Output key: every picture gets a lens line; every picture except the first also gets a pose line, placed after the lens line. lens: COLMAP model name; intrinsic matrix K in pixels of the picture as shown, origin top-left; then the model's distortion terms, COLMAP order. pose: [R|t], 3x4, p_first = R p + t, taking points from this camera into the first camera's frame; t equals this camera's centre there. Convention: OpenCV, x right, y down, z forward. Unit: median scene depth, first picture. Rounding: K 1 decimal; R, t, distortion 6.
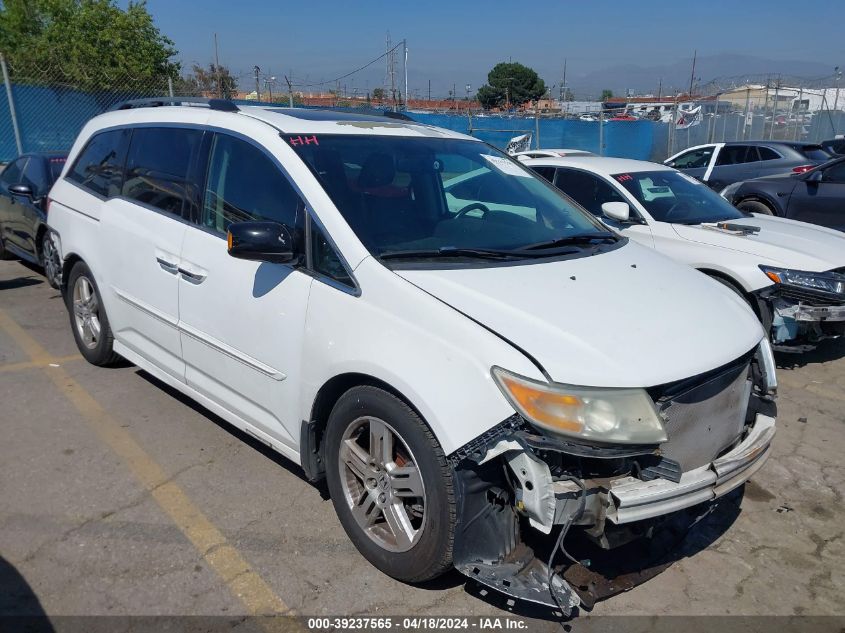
lens RADIAL K [[663.4, 0, 422.5], [0, 663.4, 316.5], [0, 0, 1]] dist [0.019454, -0.006815]
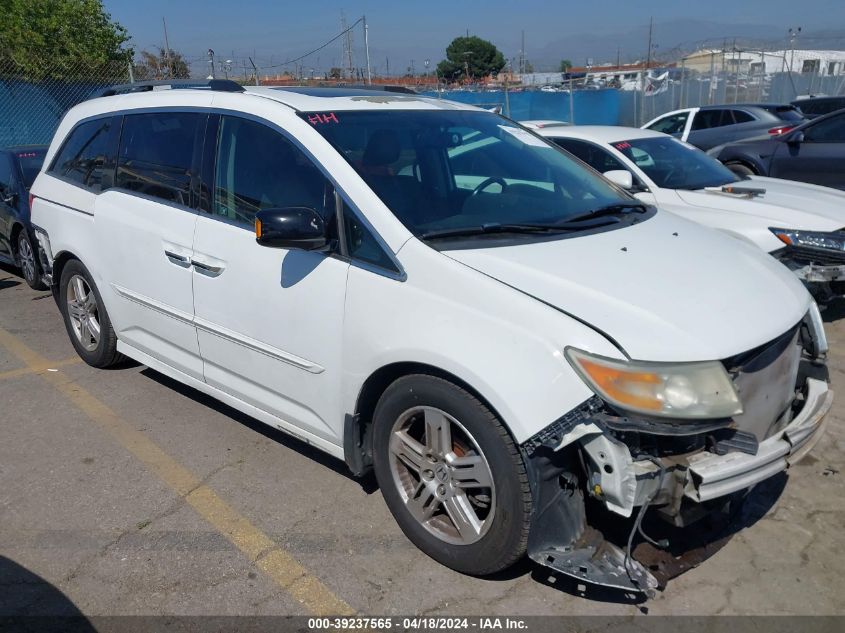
lens RADIAL K [[666.6, 0, 422.5], [0, 666.6, 316.5], [0, 0, 1]] dist [0.004285, 0.003713]
pose [[0.997553, -0.055705, 0.042238, -0.102822], [0.054414, 0.998034, 0.031111, -0.006780], [-0.043888, -0.028737, 0.998623, 0.044415]]
